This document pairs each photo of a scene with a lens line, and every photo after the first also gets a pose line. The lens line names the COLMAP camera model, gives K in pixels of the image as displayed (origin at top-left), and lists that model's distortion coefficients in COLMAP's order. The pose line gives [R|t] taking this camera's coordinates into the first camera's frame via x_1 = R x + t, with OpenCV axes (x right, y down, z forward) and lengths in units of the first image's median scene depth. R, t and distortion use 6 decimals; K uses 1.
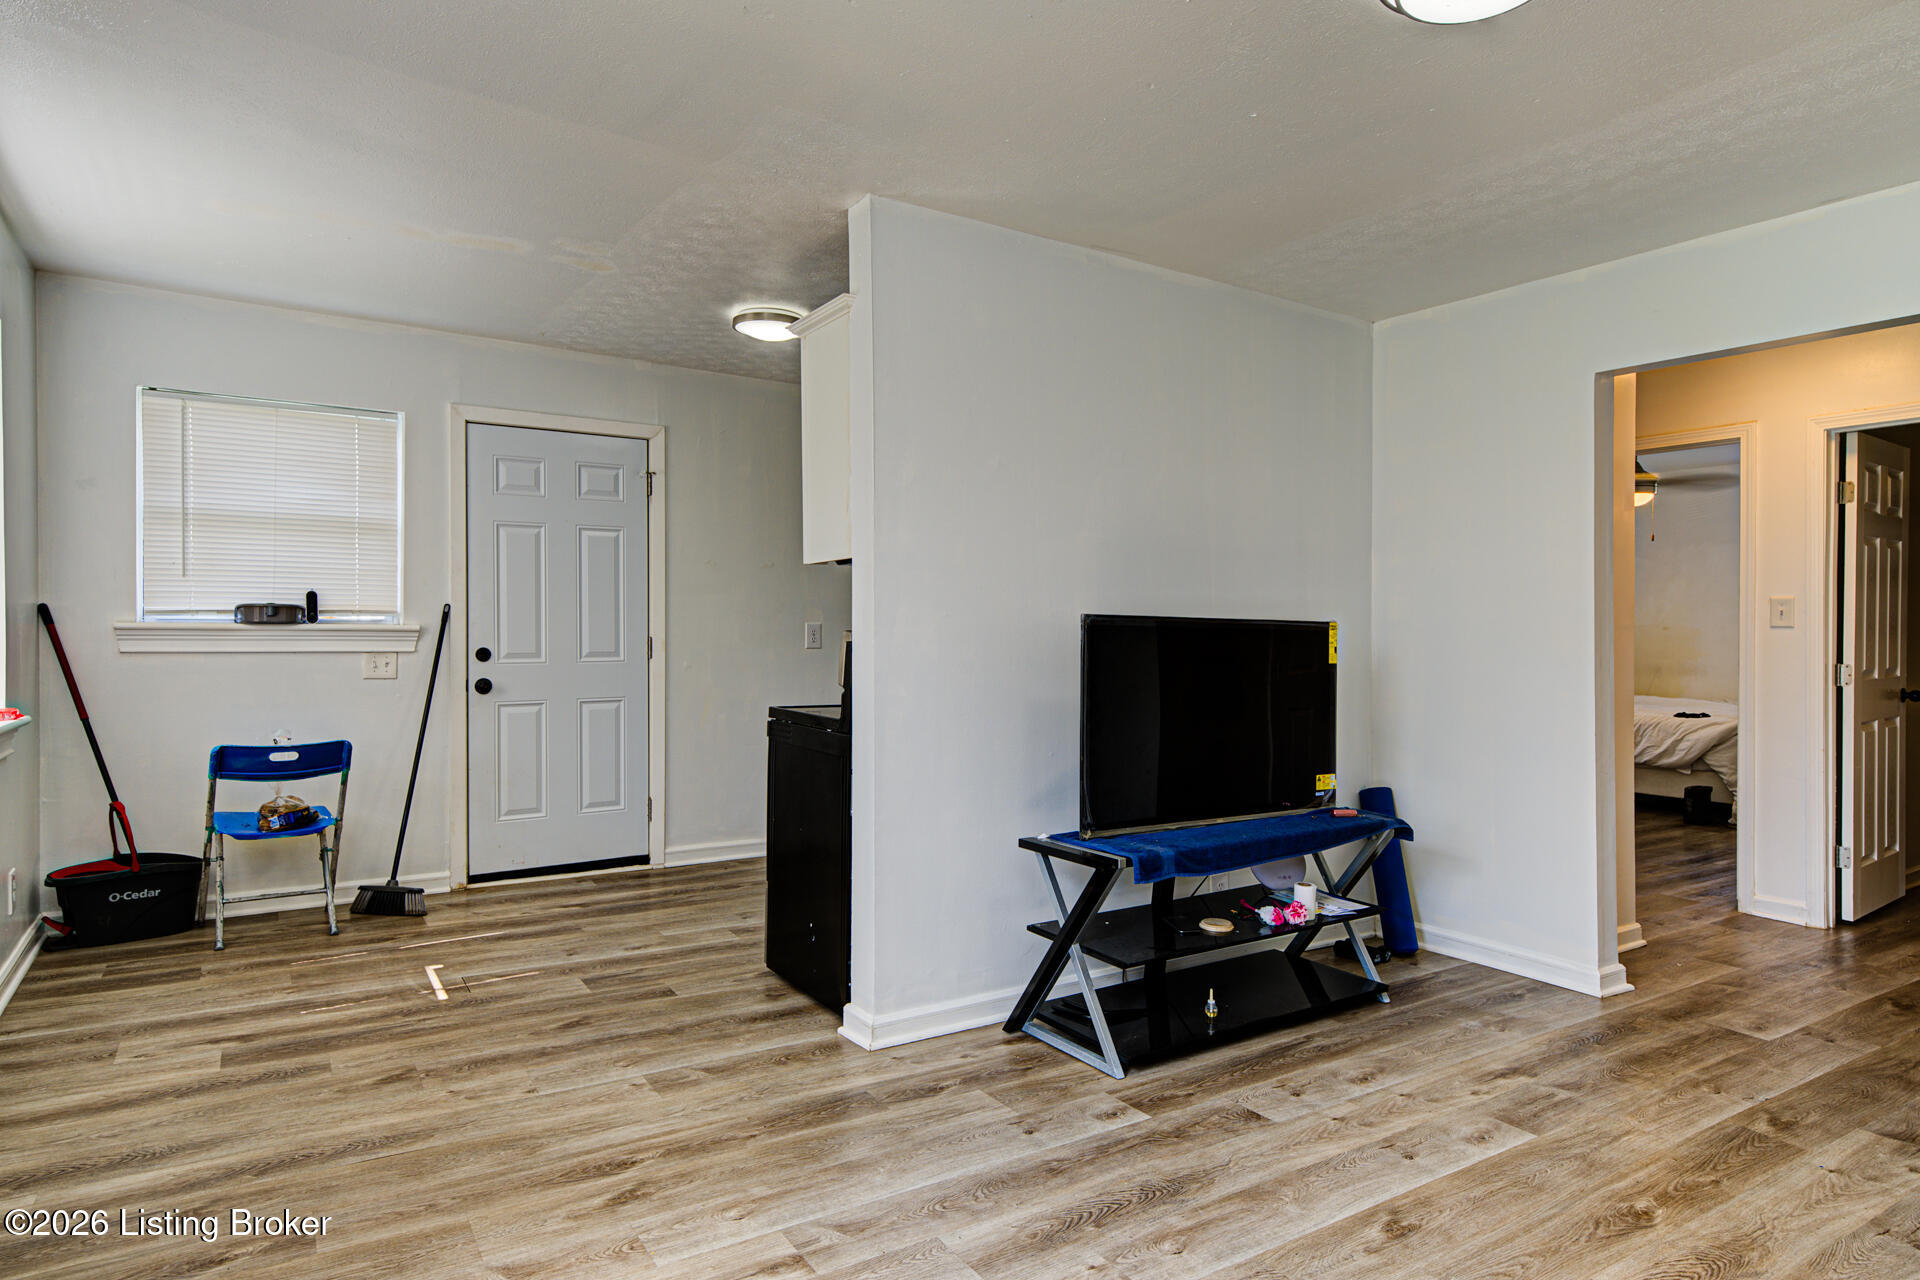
lens RADIAL K [[1119.5, 0, 960.8], [0, 1119.5, 635.1], [0, 0, 1]] dist [-0.002033, -0.000601]
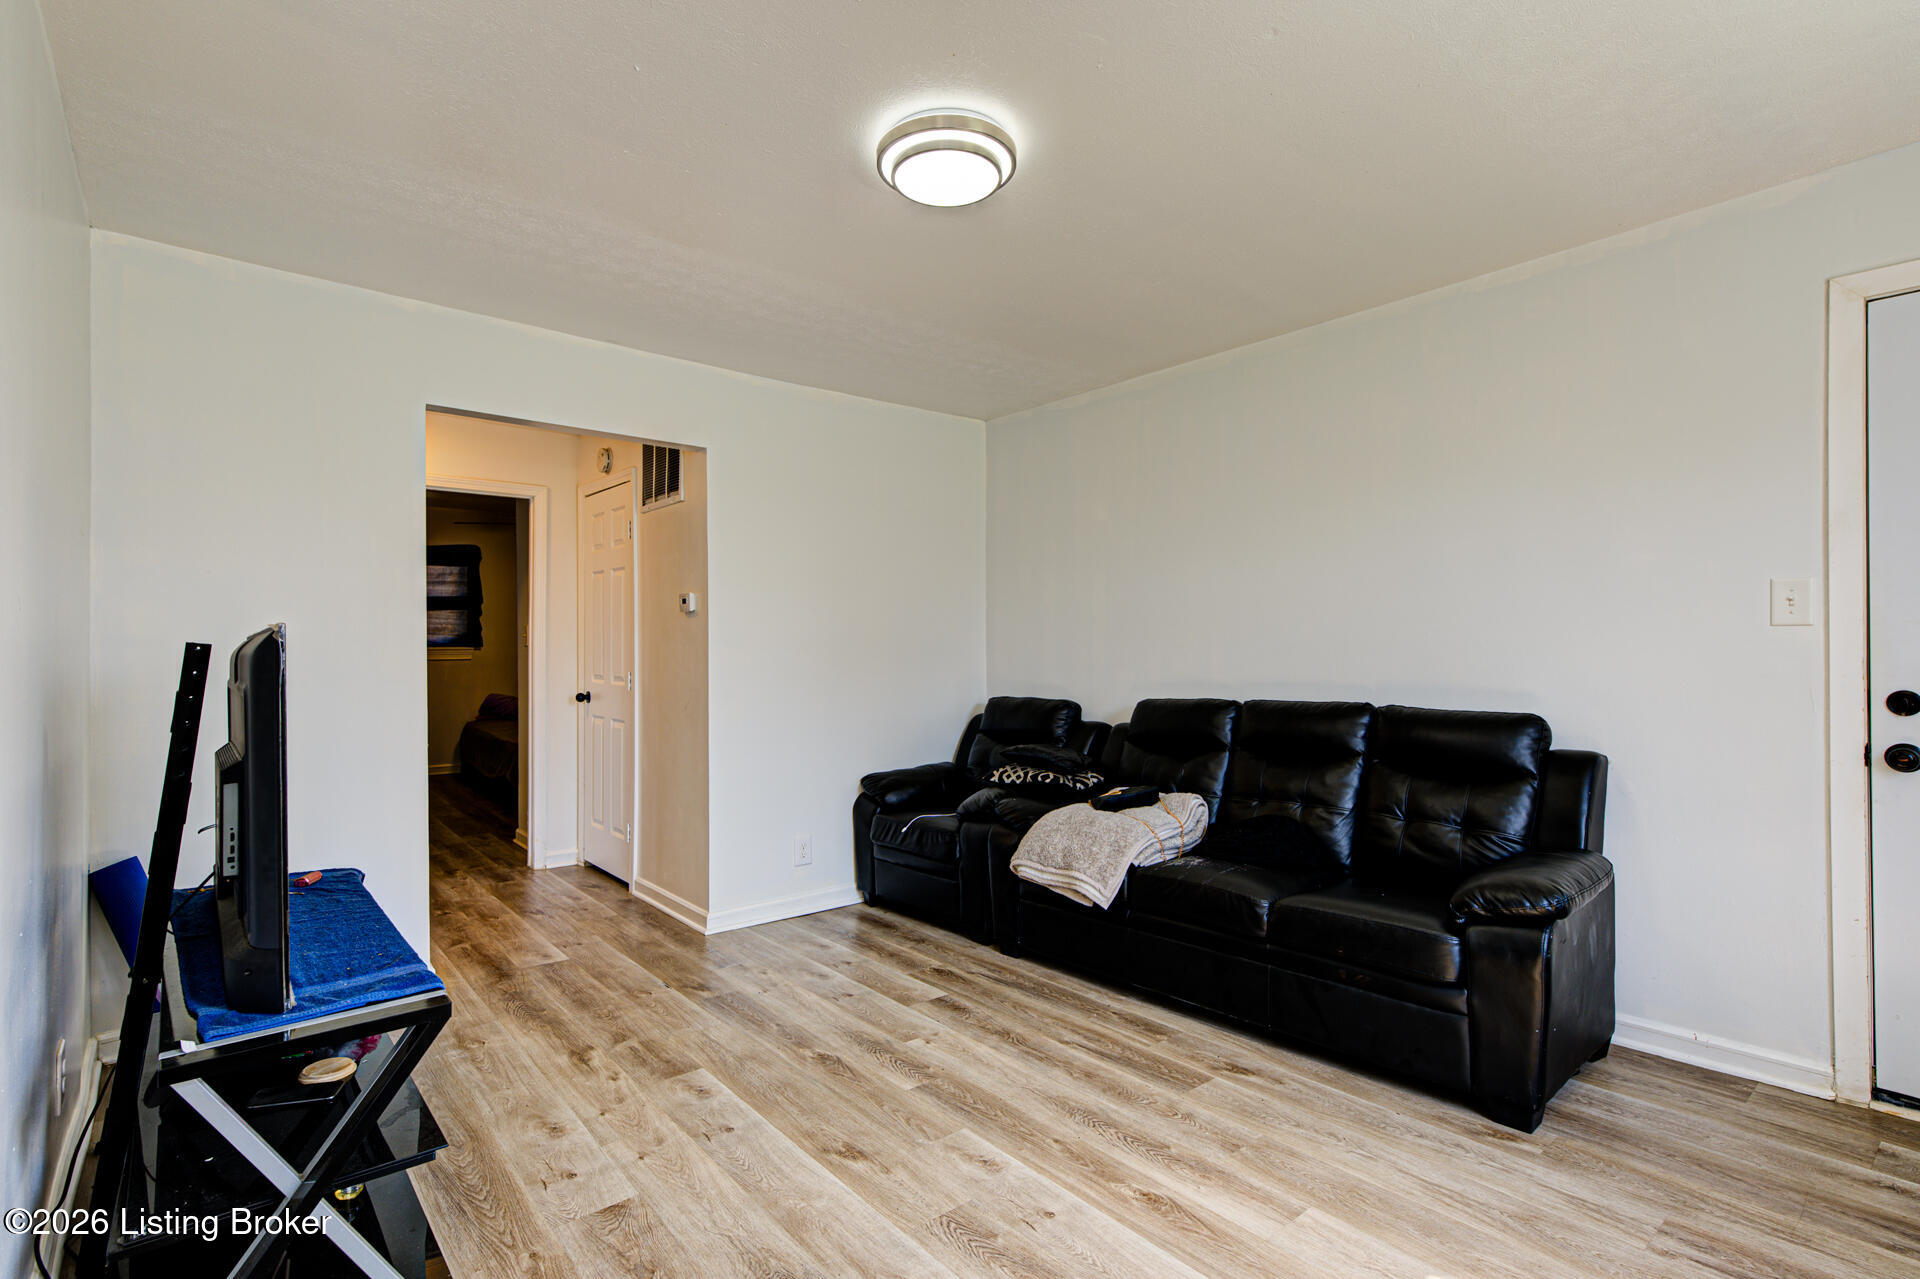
lens RADIAL K [[907.3, 0, 963.1], [0, 907.3, 641.6], [0, 0, 1]] dist [0.001543, 0.000165]
pose [[-0.134515, -0.000950, 0.990911, -0.438679], [0.011474, 0.999931, 0.002517, -0.005021], [-0.990845, 0.011708, -0.134494, 0.776987]]
